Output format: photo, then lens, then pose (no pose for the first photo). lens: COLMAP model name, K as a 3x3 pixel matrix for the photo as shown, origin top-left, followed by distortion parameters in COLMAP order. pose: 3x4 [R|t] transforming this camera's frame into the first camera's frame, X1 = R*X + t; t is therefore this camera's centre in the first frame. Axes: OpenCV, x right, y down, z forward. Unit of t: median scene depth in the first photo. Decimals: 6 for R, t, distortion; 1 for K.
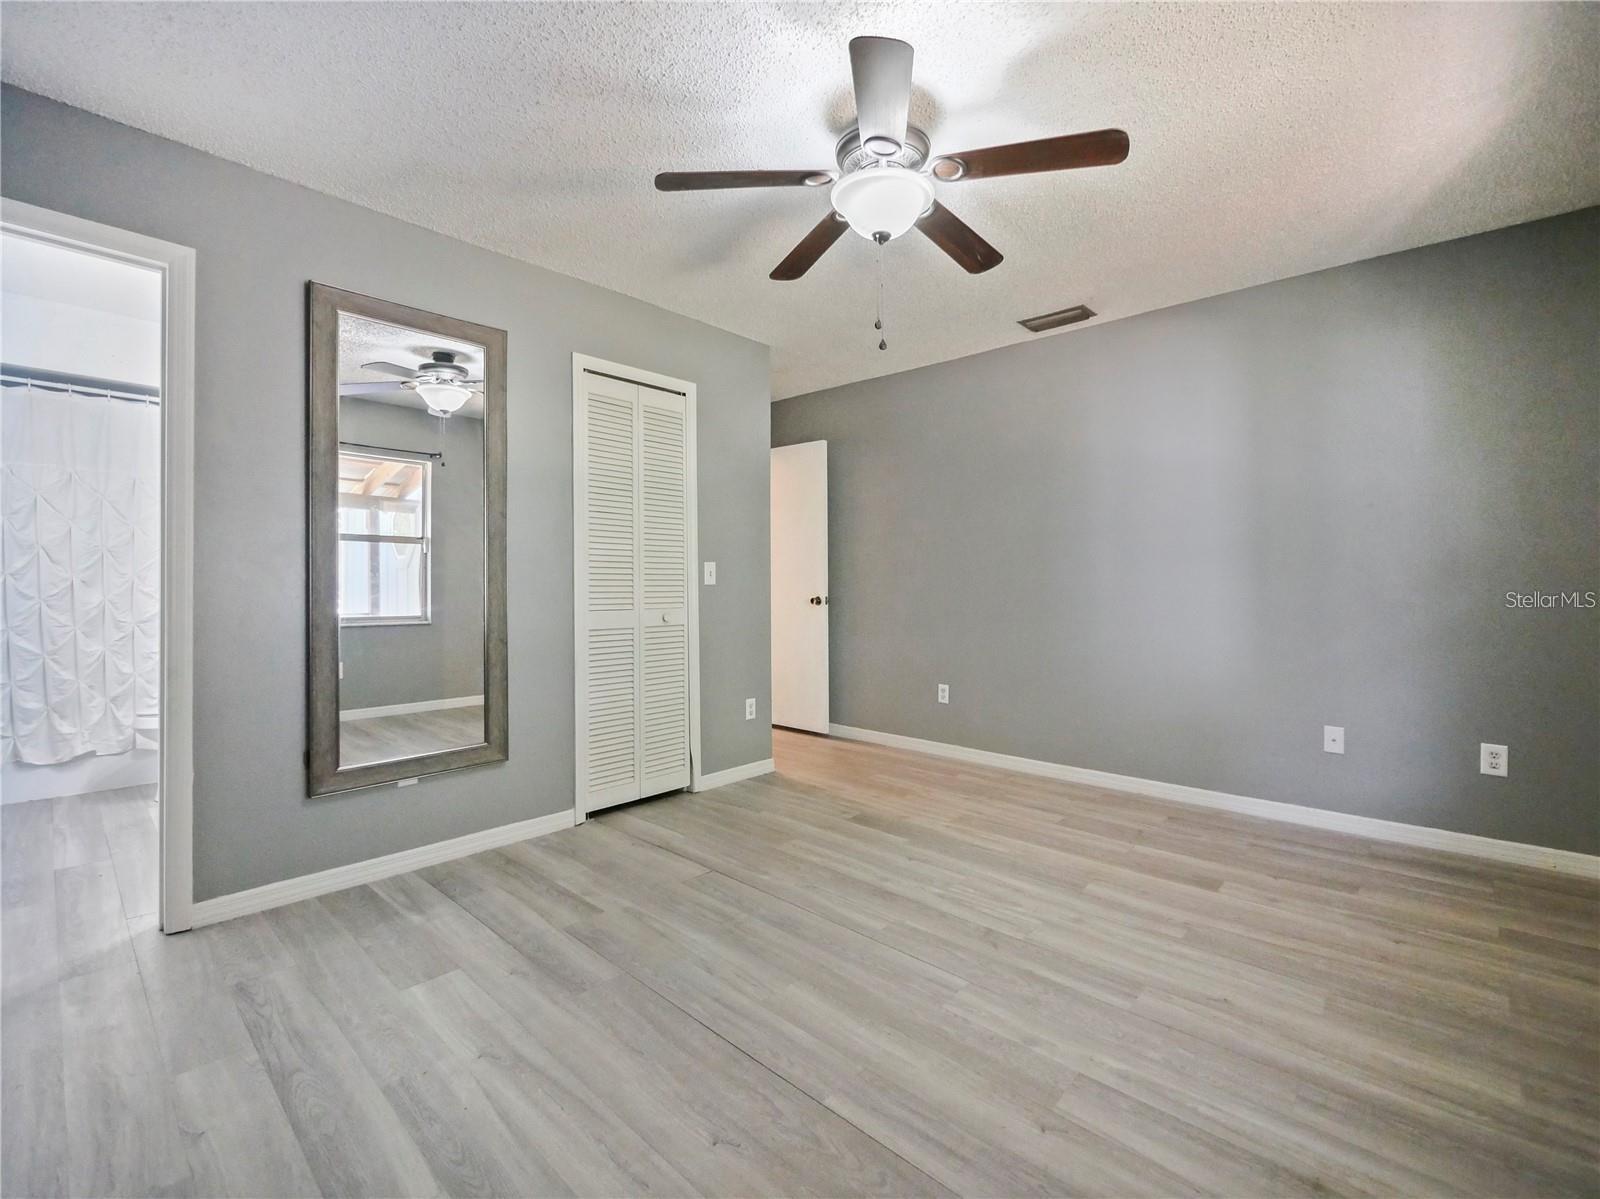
lens RADIAL K [[679.3, 0, 795.9], [0, 679.3, 579.2], [0, 0, 1]] dist [-0.003400, -0.000383]
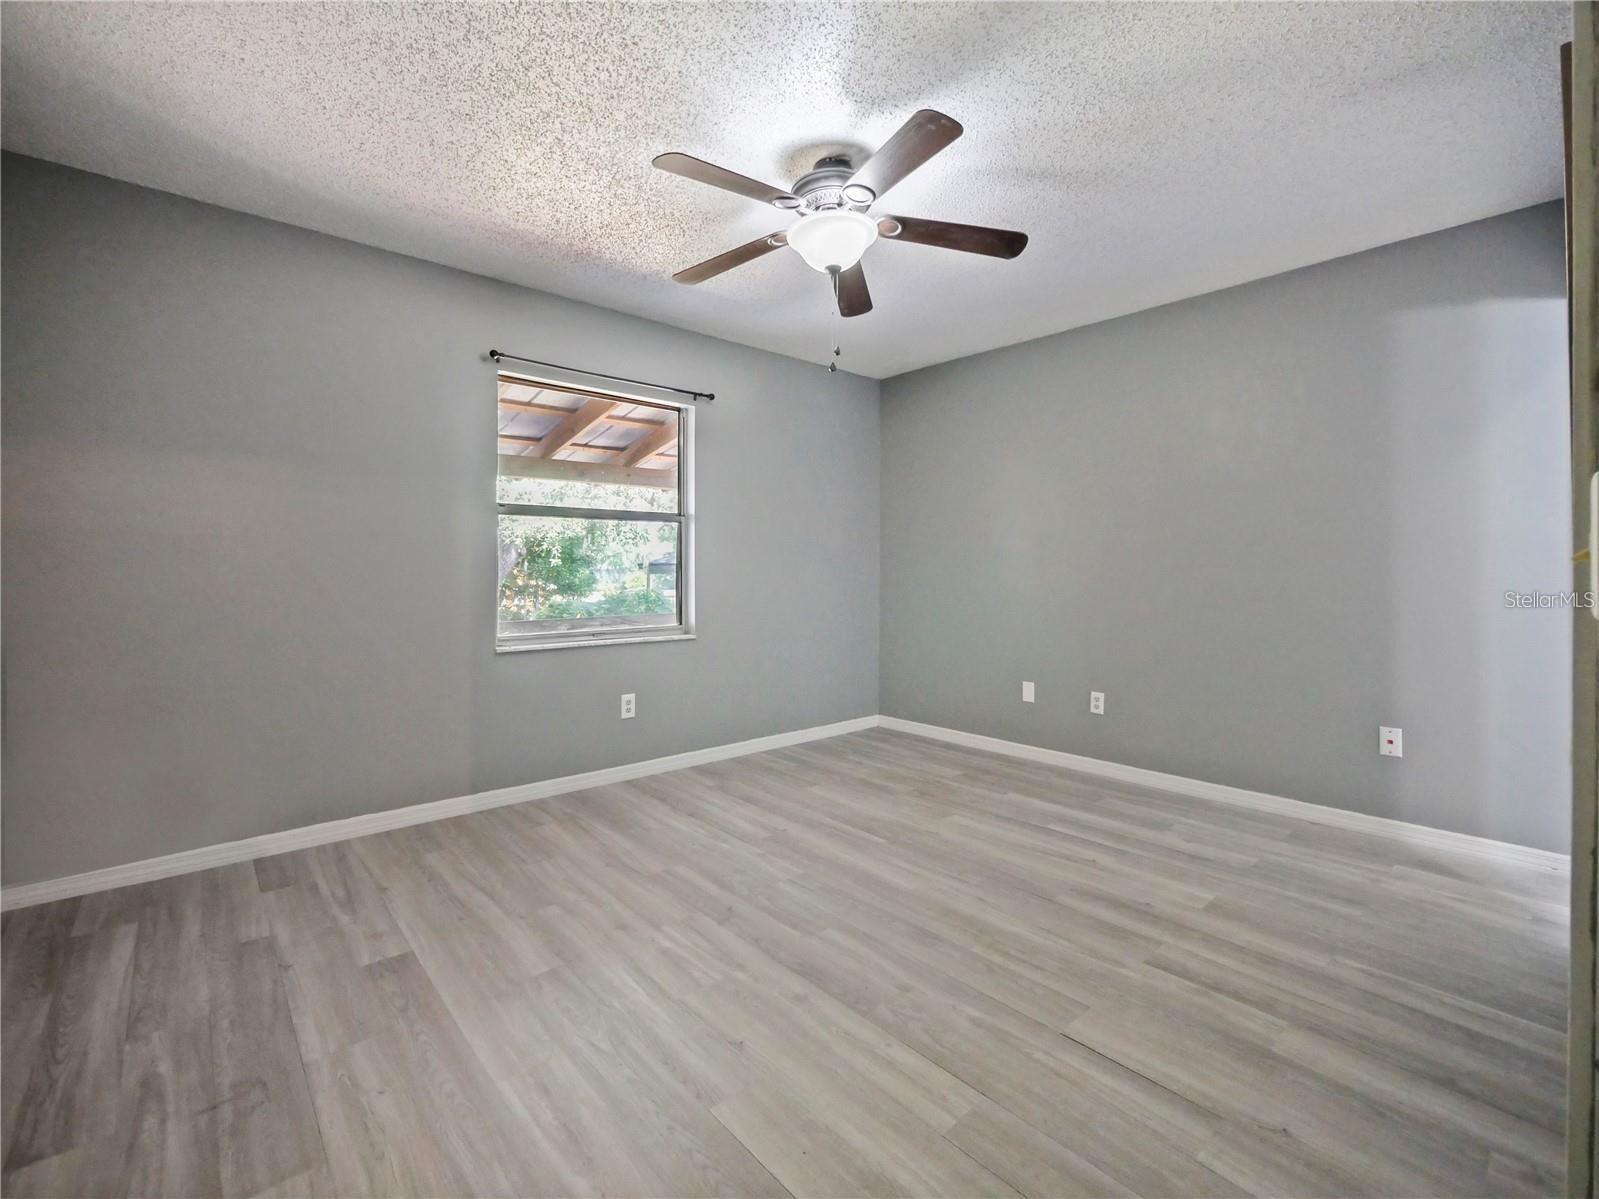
lens RADIAL K [[710.2, 0, 813.2], [0, 710.2, 570.4], [0, 0, 1]] dist [0.000050, -0.000074]
pose [[-0.997989, -0.001611, 0.063363, 0.073261], [-0.002129, 0.999965, -0.008106, 0.002055], [-0.063348, -0.008224, -0.997958, 1.807684]]
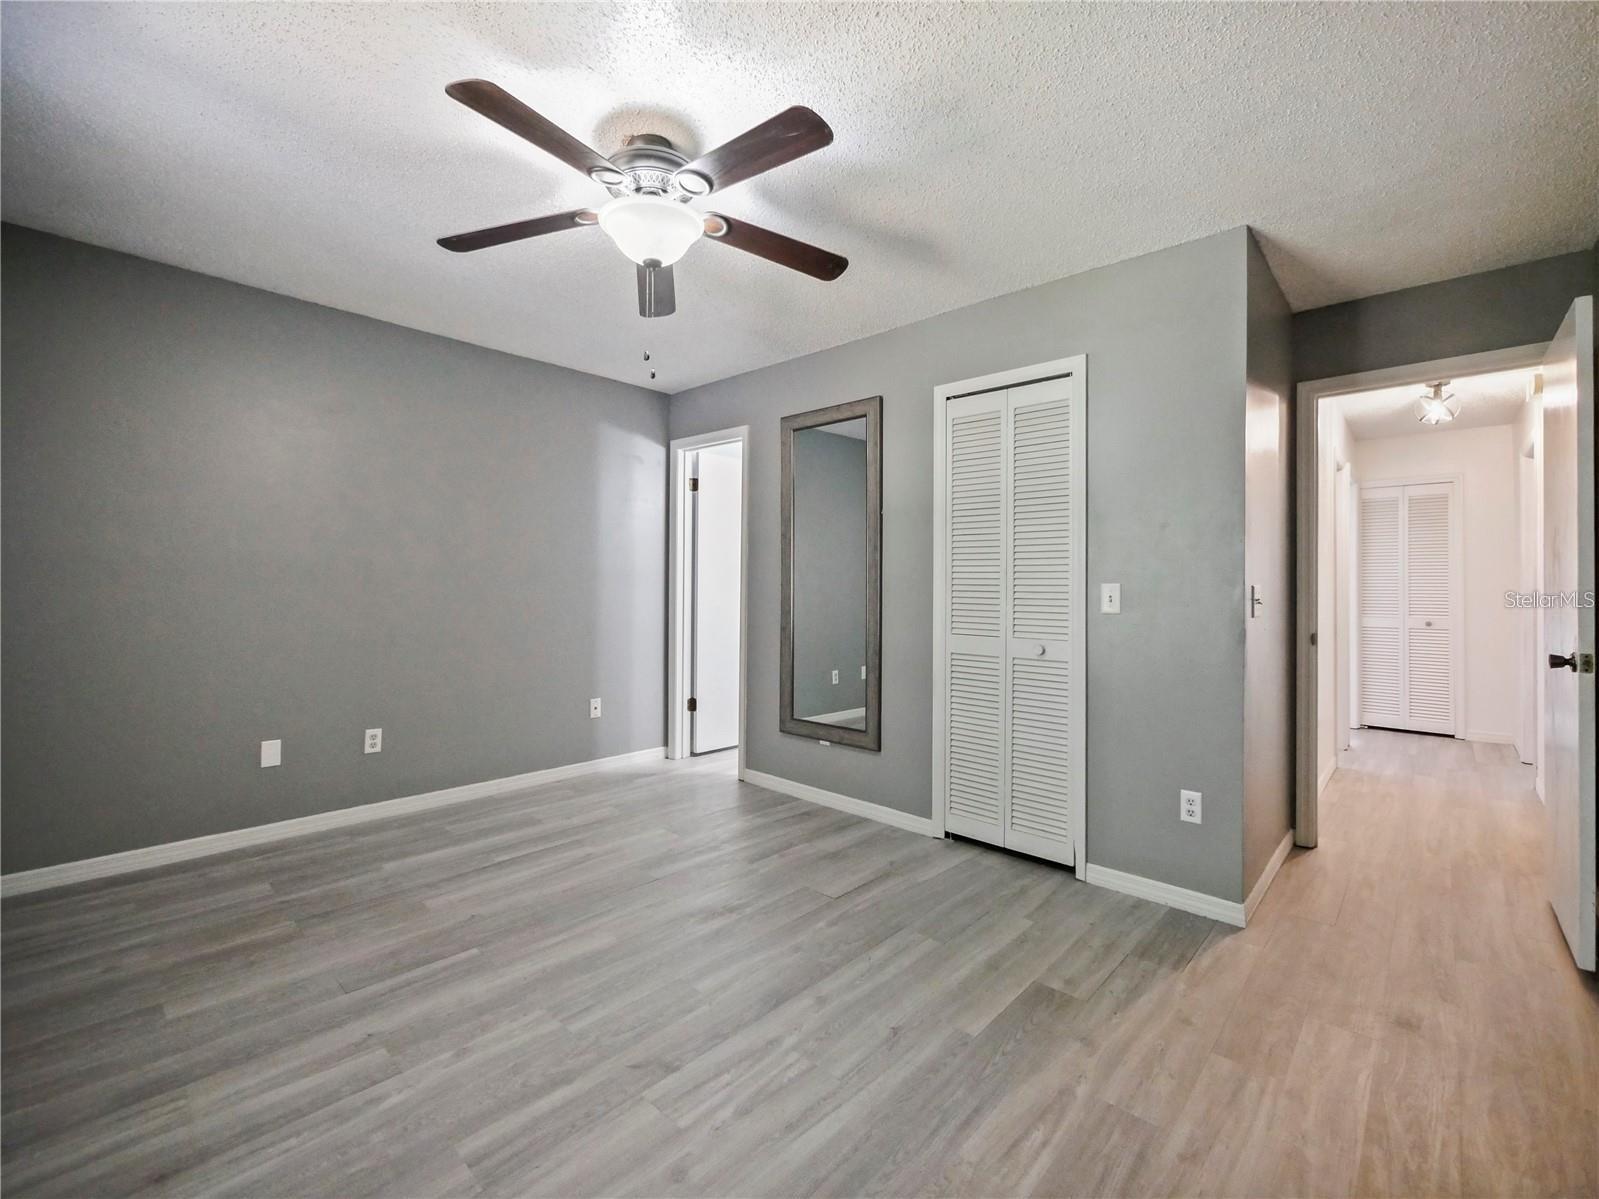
lens RADIAL K [[678.8, 0, 795.4], [0, 678.8, 579.3], [0, 0, 1]] dist [-0.003400, -0.000383]
pose [[0.021549, -0.015870, -0.999642, 0.937729], [-0.003646, 0.999866, -0.015952, -0.022226], [0.999761, 0.003989, 0.021488, 0.988289]]
